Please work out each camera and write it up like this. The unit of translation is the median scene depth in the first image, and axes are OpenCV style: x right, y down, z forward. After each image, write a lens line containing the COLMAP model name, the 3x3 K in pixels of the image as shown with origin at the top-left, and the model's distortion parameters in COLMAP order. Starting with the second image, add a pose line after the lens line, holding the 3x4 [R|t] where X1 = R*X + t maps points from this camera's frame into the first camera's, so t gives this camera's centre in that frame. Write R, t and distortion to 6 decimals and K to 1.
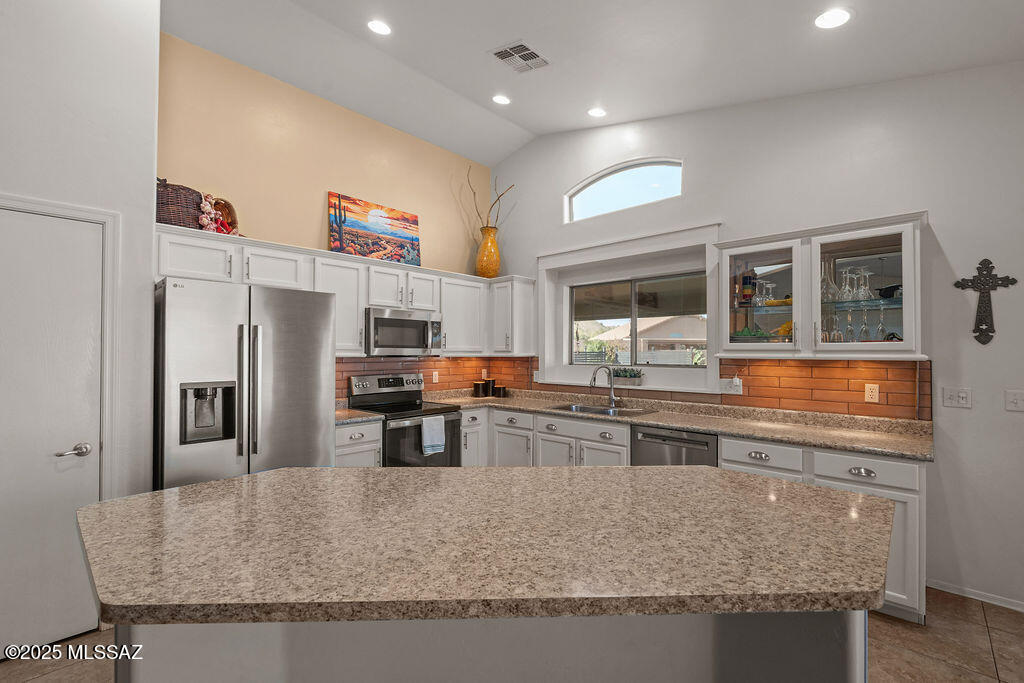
lens RADIAL K [[450.7, 0, 509.2], [0, 450.7, 342.8], [0, 0, 1]] dist [-0.003339, 0.001058]
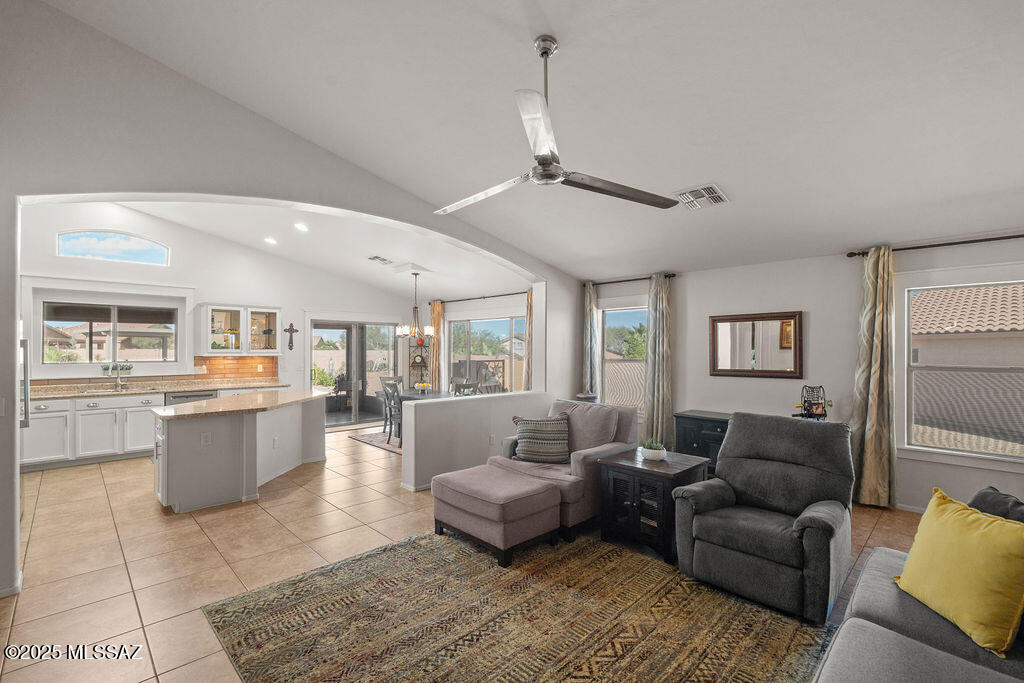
lens RADIAL K [[450.7, 0, 507.7], [0, 450.7, 351.1], [0, 0, 1]] dist [-0.003339, 0.001058]
pose [[0.049614, -0.006983, 0.998744, -1.306423], [-0.021381, 0.999739, 0.008052, -0.031490], [-0.998540, -0.021753, 0.049452, -0.431685]]
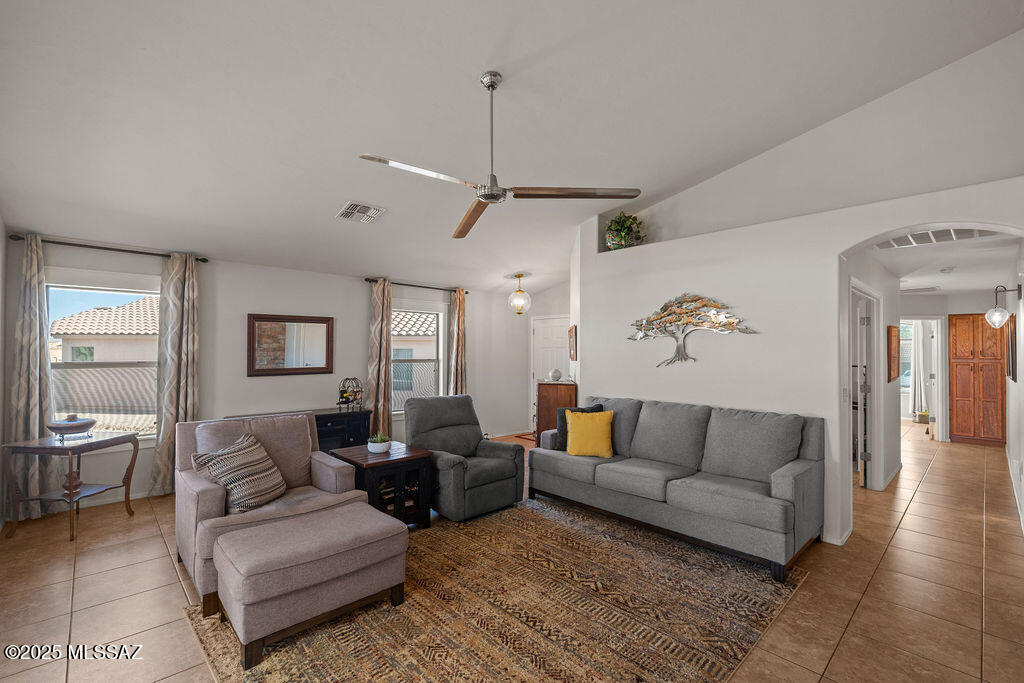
lens RADIAL K [[450.7, 0, 512.7], [0, 450.7, 345.2], [0, 0, 1]] dist [-0.003339, 0.001058]
pose [[-0.997862, -0.005593, 0.065114, -0.745579], [-0.007606, 0.999500, -0.030703, -0.015717], [-0.064909, -0.031132, -0.997405, 0.263131]]
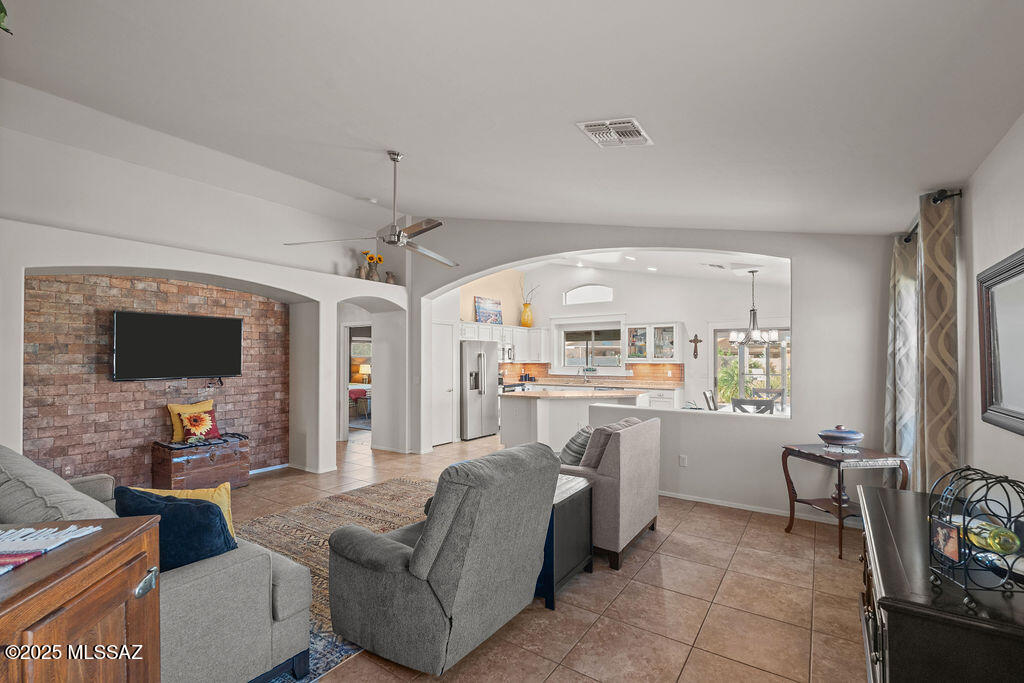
lens RADIAL K [[450.7, 0, 512.5], [0, 450.7, 347.2], [0, 0, 1]] dist [-0.003339, 0.001058]
pose [[0.988762, 0.000101, 0.149497, -0.558109], [0.000383, 0.999995, -0.003210, -0.048868], [-0.149497, 0.003231, 0.988757, -1.448151]]
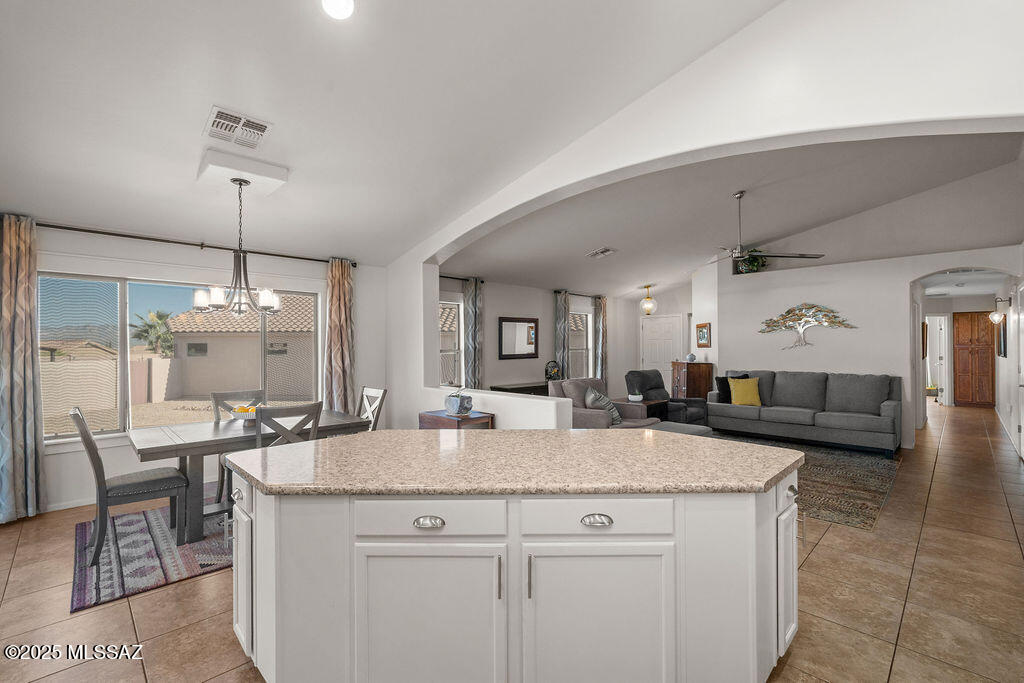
lens RADIAL K [[450.7, 0, 509.8], [0, 450.7, 346.9], [0, 0, 1]] dist [-0.003339, 0.001058]
pose [[-0.999179, 0.001634, 0.040469, -0.023646], [0.000976, 0.999867, -0.016264, 0.017825], [-0.040490, -0.016211, -0.999048, 0.927117]]
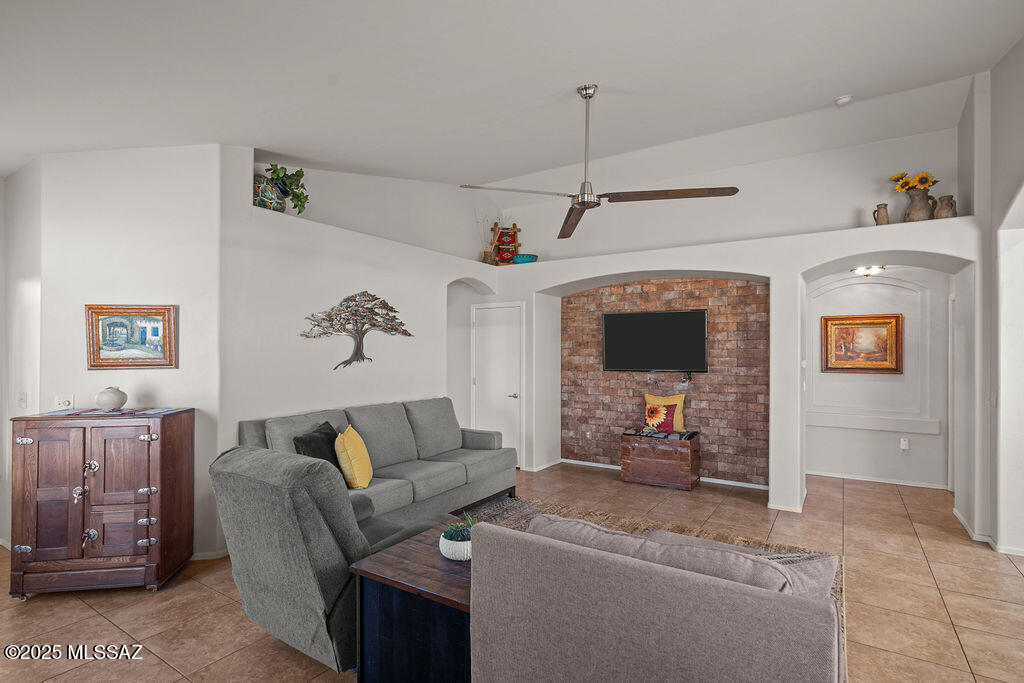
lens RADIAL K [[508.4, 0, 512.1], [0, 508.4, 346.1], [0, 0, 1]] dist [0.001039, -0.001149]
pose [[0.174340, -0.011298, -0.984621, 0.151519], [0.015541, 0.999841, -0.008721, -0.034087], [0.984563, -0.013782, 0.174488, -0.723435]]
